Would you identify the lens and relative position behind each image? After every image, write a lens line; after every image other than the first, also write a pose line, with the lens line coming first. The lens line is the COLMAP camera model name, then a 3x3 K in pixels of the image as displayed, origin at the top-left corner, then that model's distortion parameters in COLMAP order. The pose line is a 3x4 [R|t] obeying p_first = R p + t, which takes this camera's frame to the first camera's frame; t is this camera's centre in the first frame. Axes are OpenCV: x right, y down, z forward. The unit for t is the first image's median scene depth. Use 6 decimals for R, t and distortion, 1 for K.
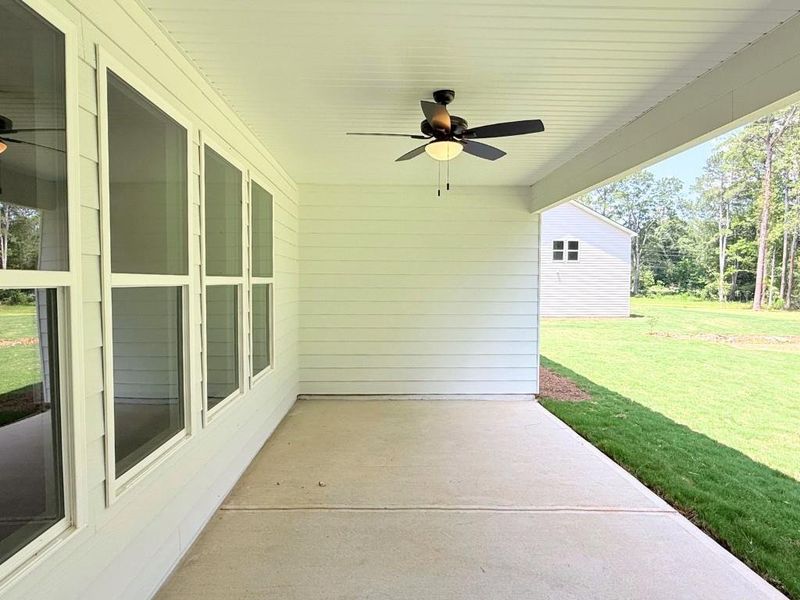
lens RADIAL K [[480.4, 0, 396.3], [0, 480.4, 297.5], [0, 0, 1]] dist [-0.001716, -0.000020]
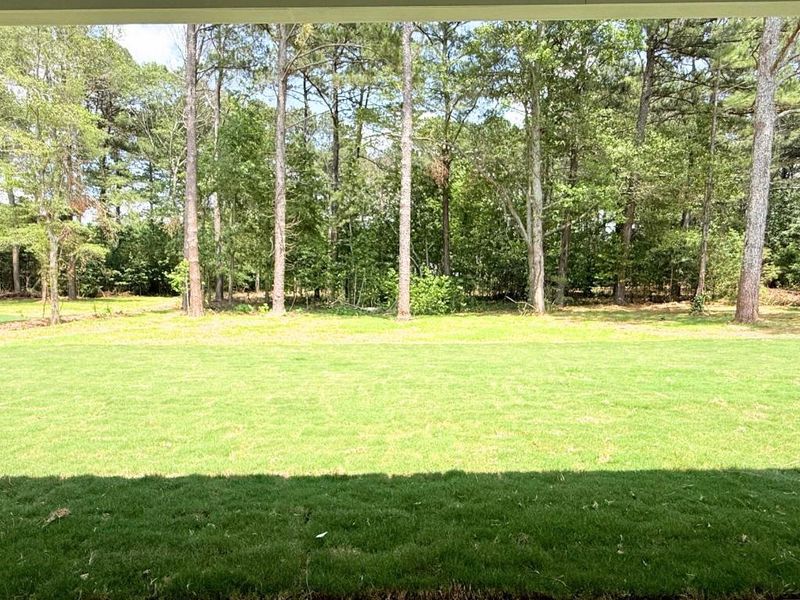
lens RADIAL K [[480.4, 0, 396.3], [0, 480.4, 297.5], [0, 0, 1]] dist [-0.001716, -0.000020]
pose [[0.026048, -0.096537, 0.994989, -0.027119], [0.039986, 0.994630, 0.095455, -0.030554], [-0.998861, 0.037299, 0.029769, 0.725672]]
